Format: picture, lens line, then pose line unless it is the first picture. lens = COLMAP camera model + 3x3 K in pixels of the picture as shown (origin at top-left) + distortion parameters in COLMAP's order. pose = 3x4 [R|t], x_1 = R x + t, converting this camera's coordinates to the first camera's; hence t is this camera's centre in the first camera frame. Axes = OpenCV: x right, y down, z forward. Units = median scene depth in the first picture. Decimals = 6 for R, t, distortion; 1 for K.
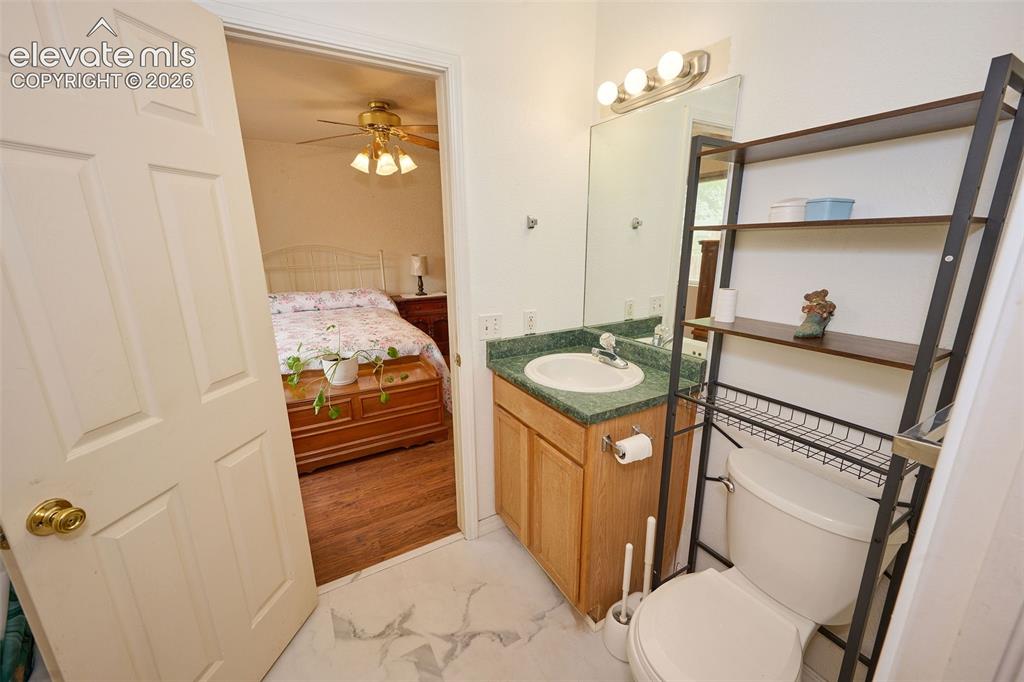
lens RADIAL K [[400.9, 0, 510.1], [0, 400.9, 342.5], [0, 0, 1]] dist [-0.001173, -0.000242]
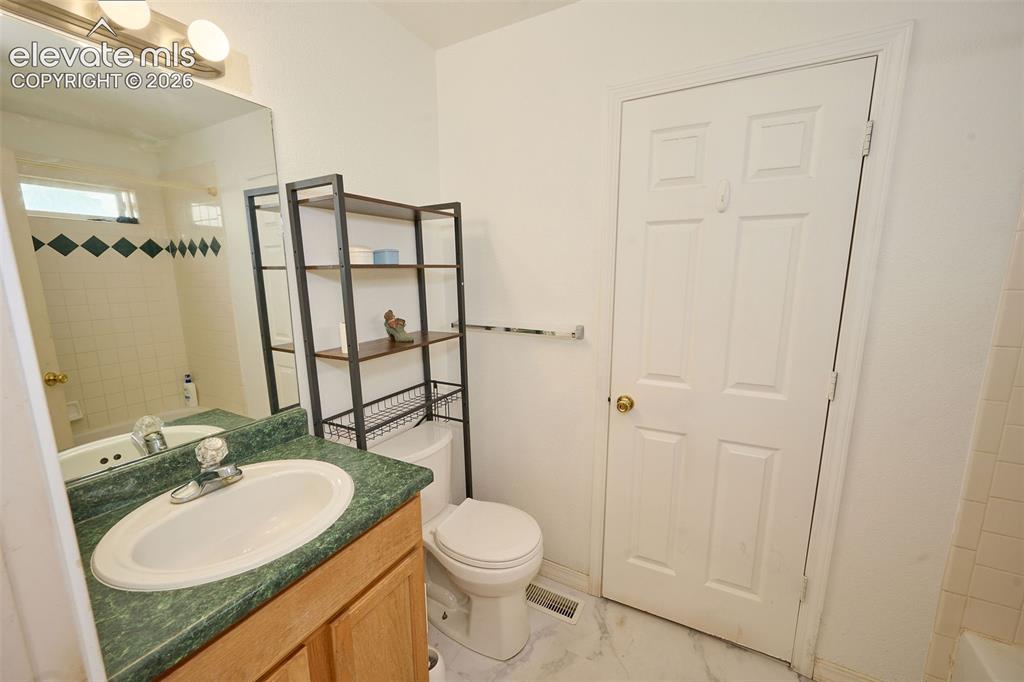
lens RADIAL K [[400.9, 0, 510.1], [0, 400.9, 342.5], [0, 0, 1]] dist [-0.001173, -0.000242]
pose [[-0.526714, -0.133426, 0.839506, -0.563306], [0.230034, 0.928381, 0.291877, -0.277346], [-0.818325, 0.346851, -0.458299, 1.077952]]
